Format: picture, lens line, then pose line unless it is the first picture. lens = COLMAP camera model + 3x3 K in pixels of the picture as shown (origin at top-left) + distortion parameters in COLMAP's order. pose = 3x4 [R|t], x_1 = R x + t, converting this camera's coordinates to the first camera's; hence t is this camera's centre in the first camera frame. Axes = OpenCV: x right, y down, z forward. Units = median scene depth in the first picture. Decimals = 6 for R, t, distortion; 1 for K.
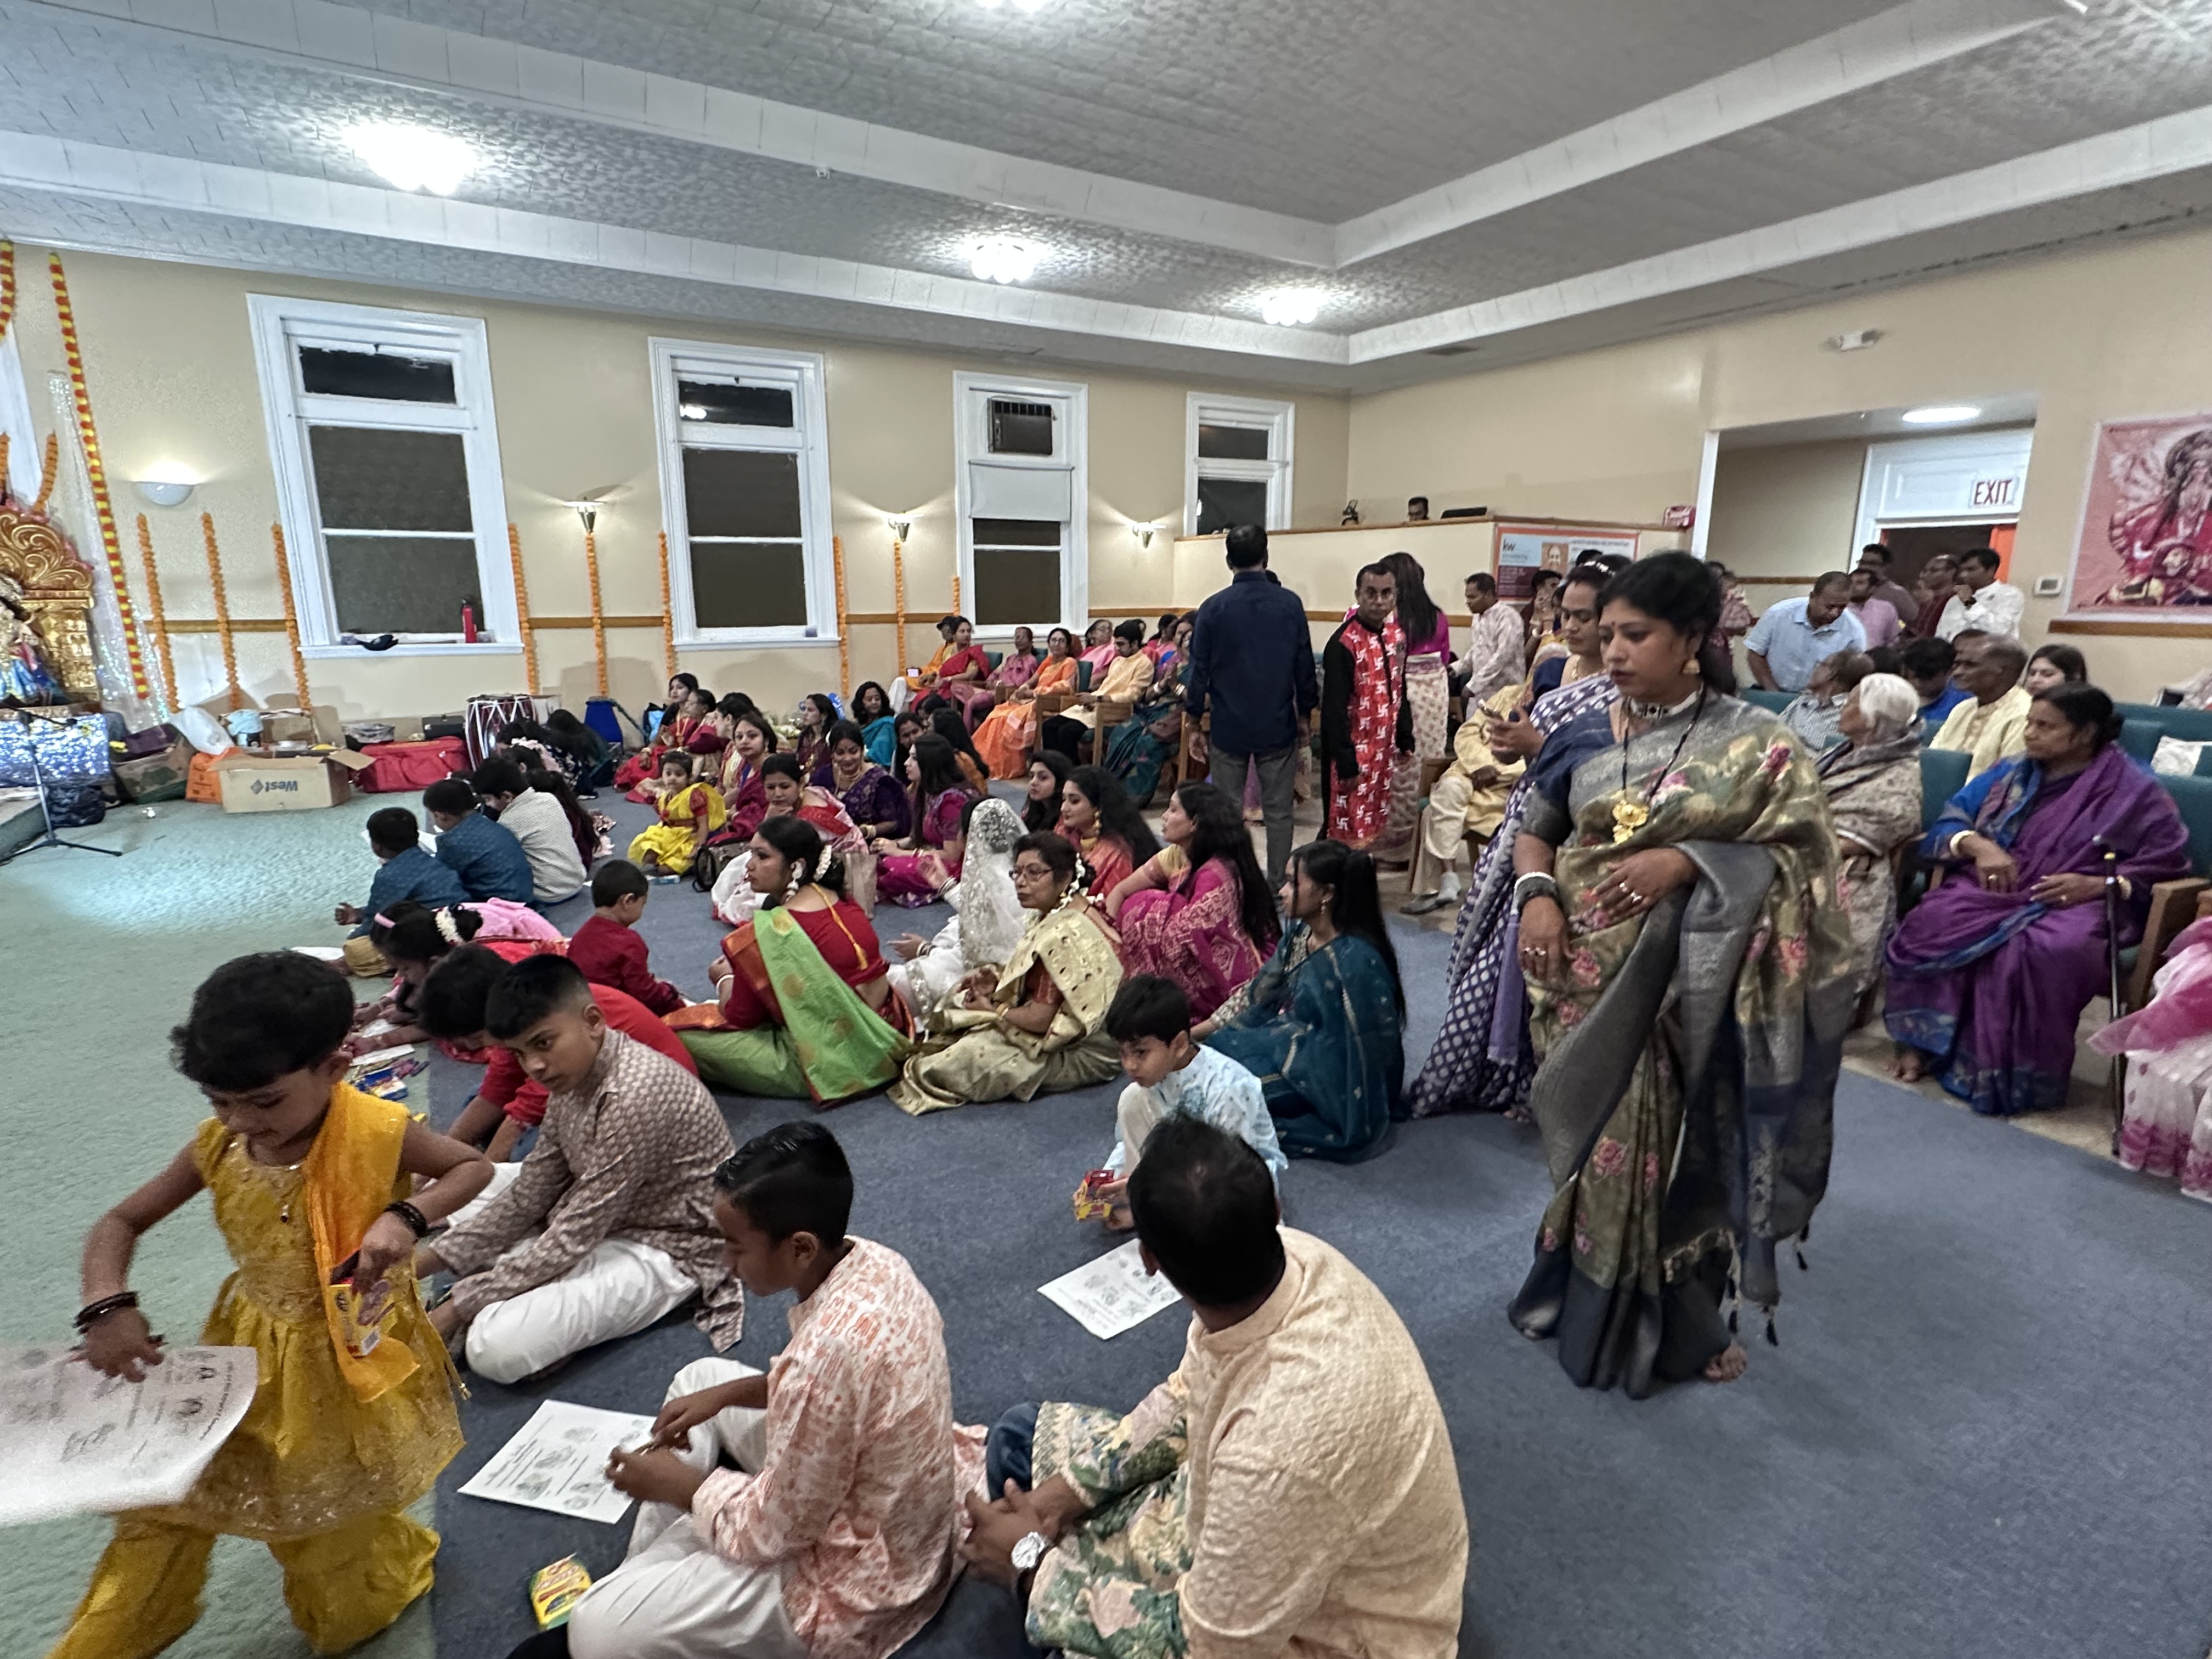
lens RADIAL K [[1106.2, 0, 1106.3], [0, 1106.2, 831.8], [0, 0, 1]] dist [-0.002236, 0.001005]
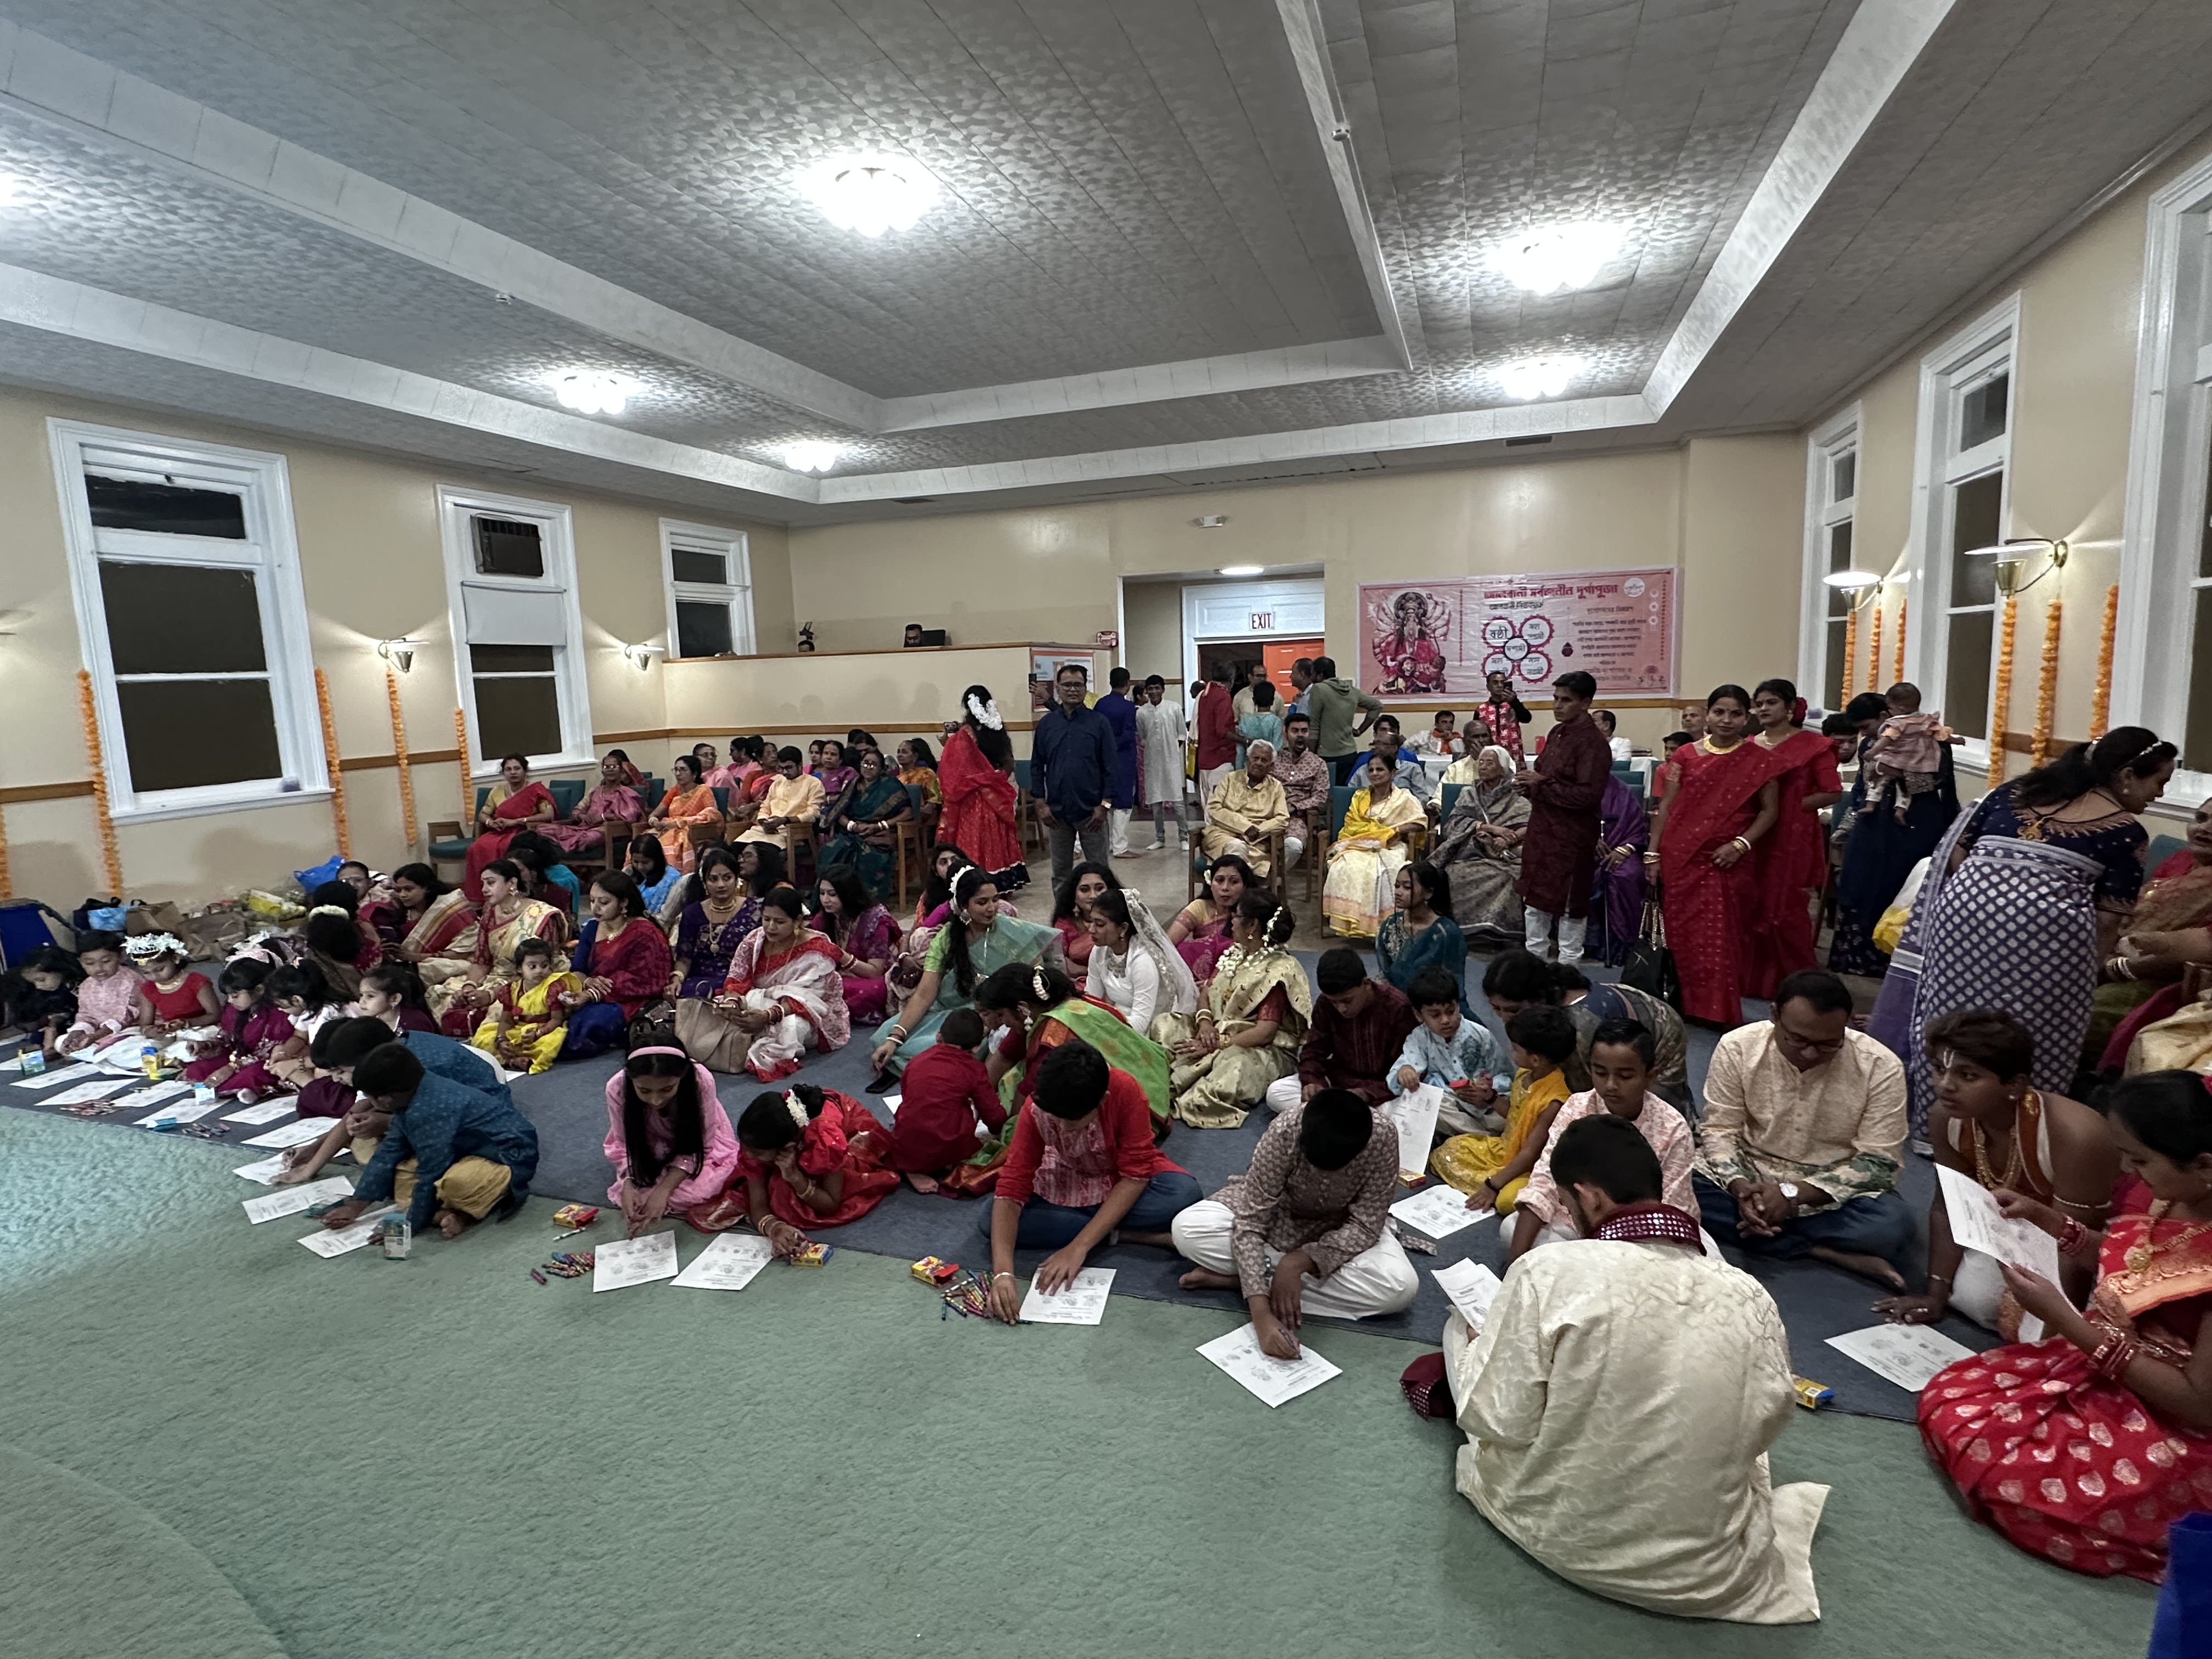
lens RADIAL K [[1099.0, 0, 1102.2], [0, 1099.0, 814.6], [0, 0, 1]] dist [-0.004487, -0.000156]
pose [[0.772258, -0.106863, 0.626257, -0.344087], [0.170662, 0.984414, -0.042472, -0.026533], [-0.611958, 0.139678, 0.778459, 0.017533]]
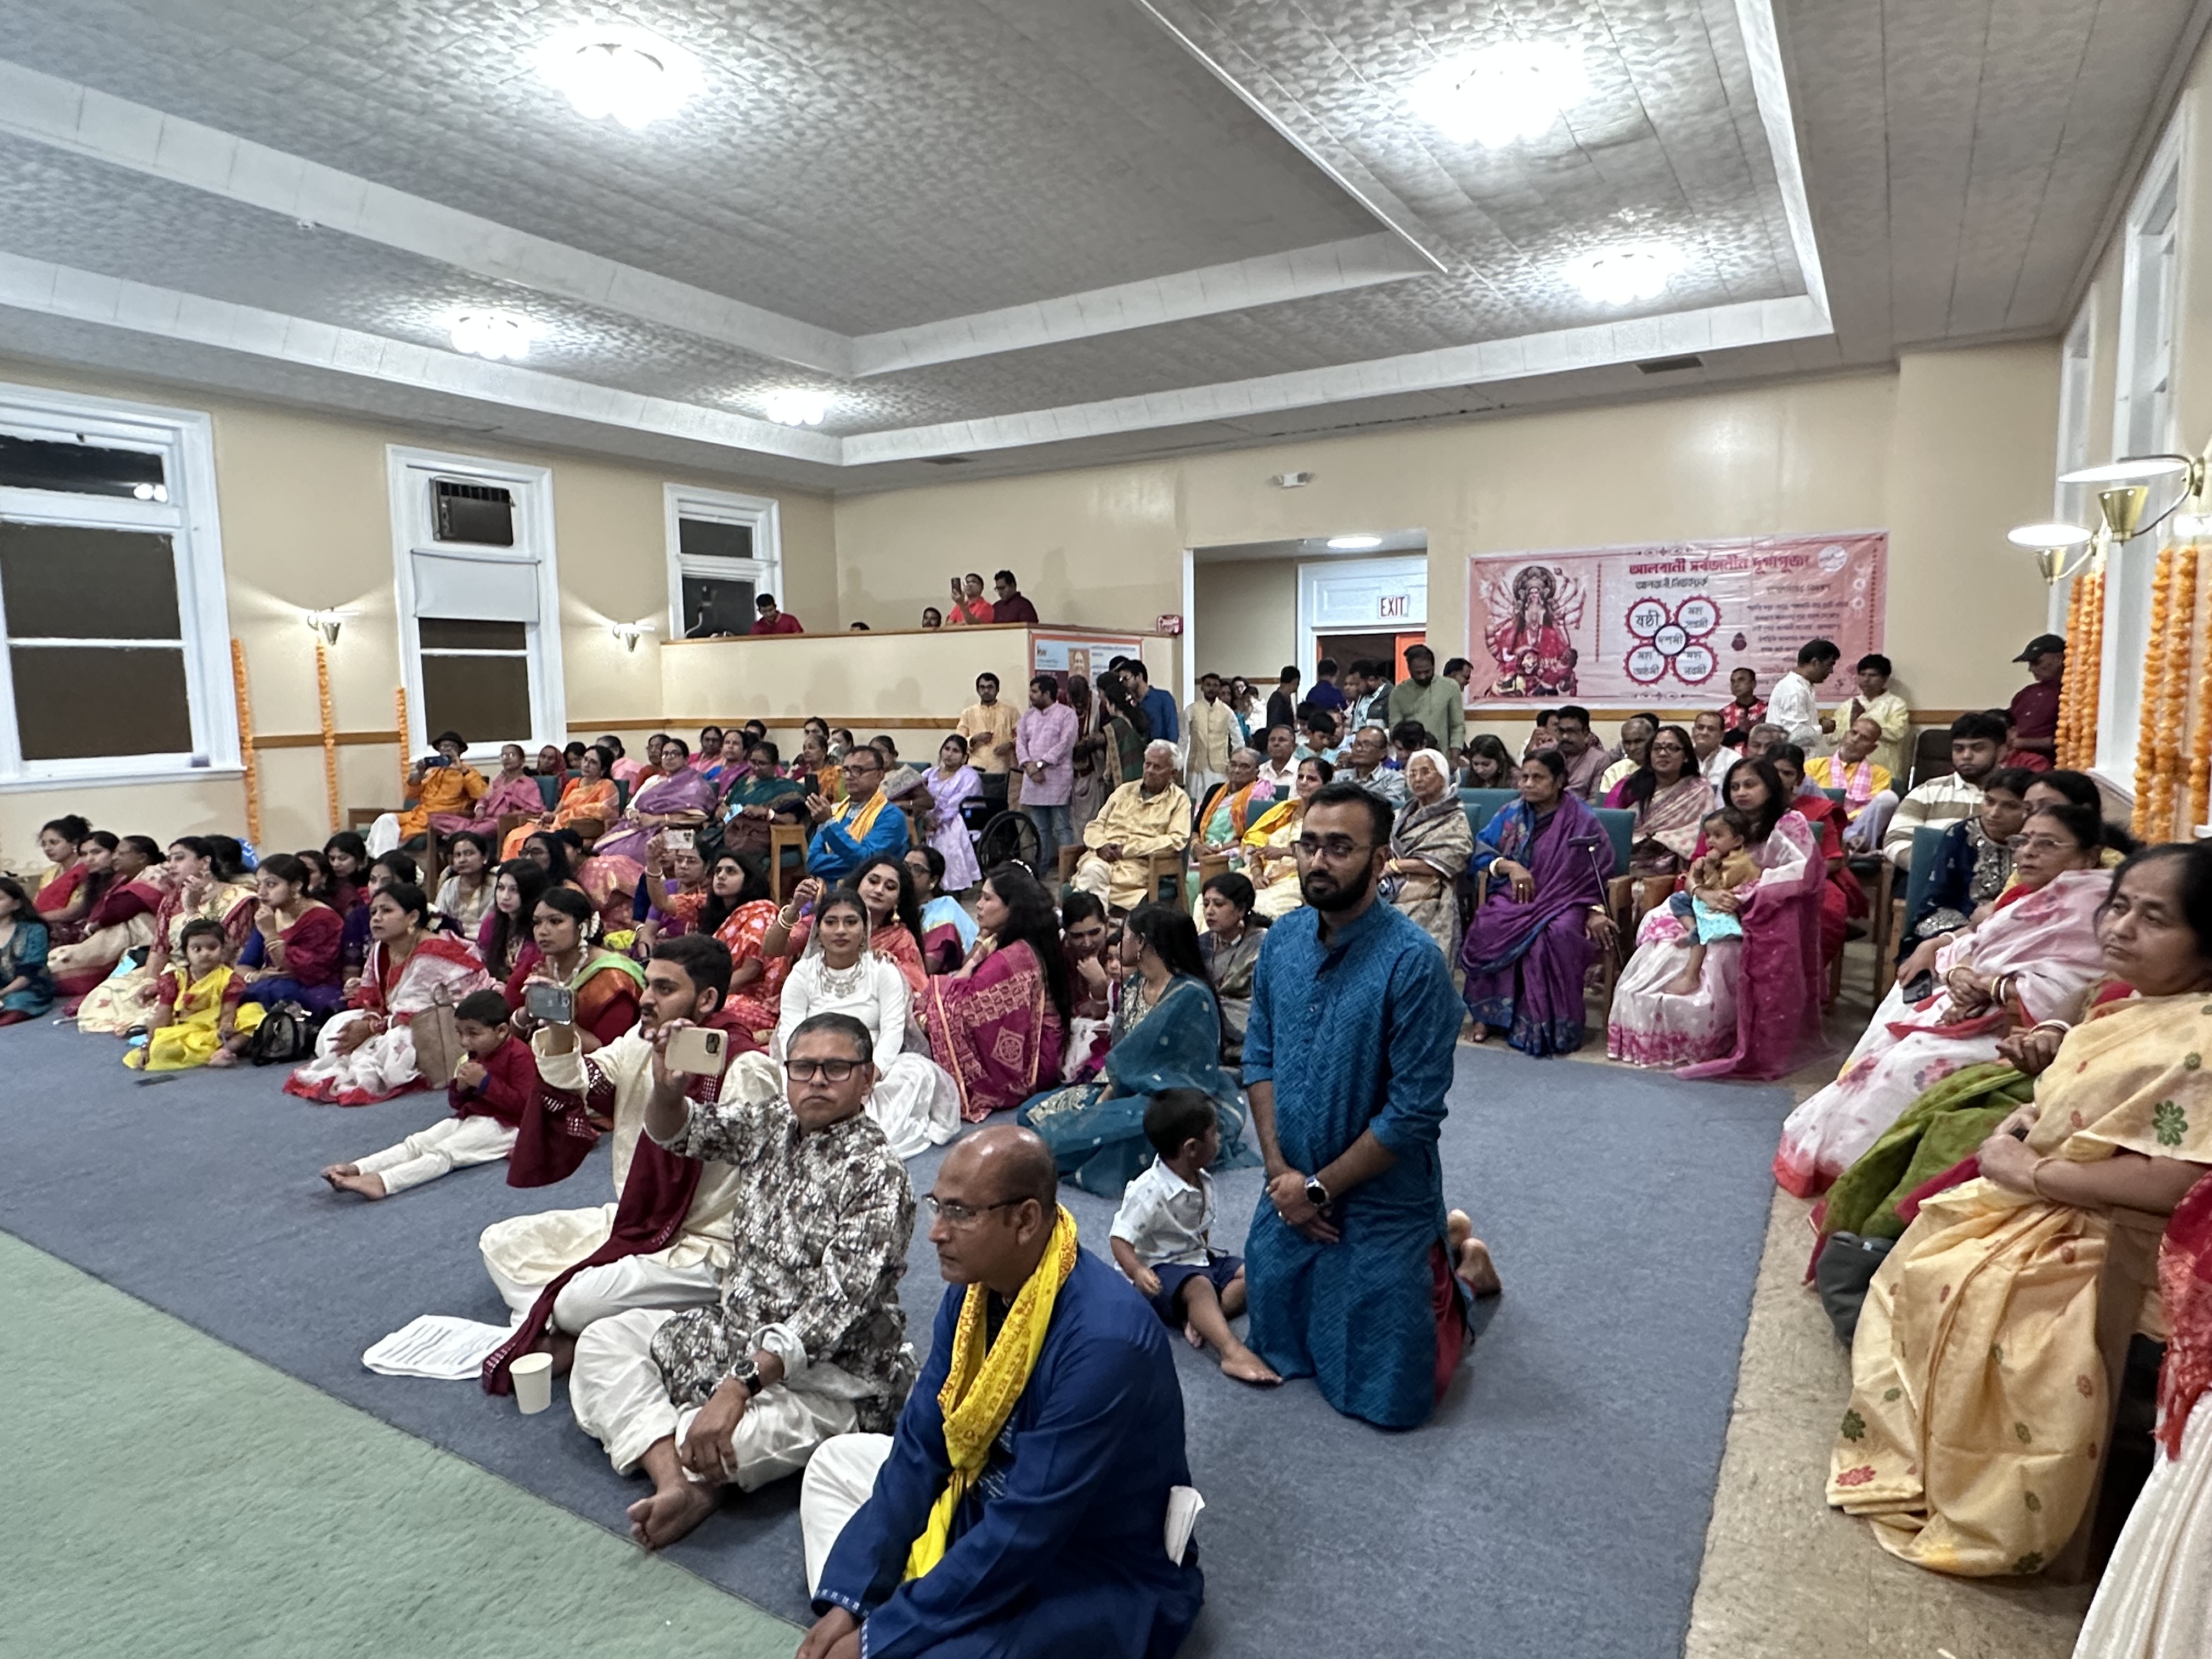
lens RADIAL K [[1291.1, 0, 1112.0], [0, 1291.1, 826.3], [0, 0, 1]] dist [-0.005283, 0.001411]
pose [[0.885225, -0.062416, 0.460956, -0.134423], [0.115053, 0.989546, -0.086960, 0.015348], [-0.450710, 0.130013, 0.883152, -0.069948]]
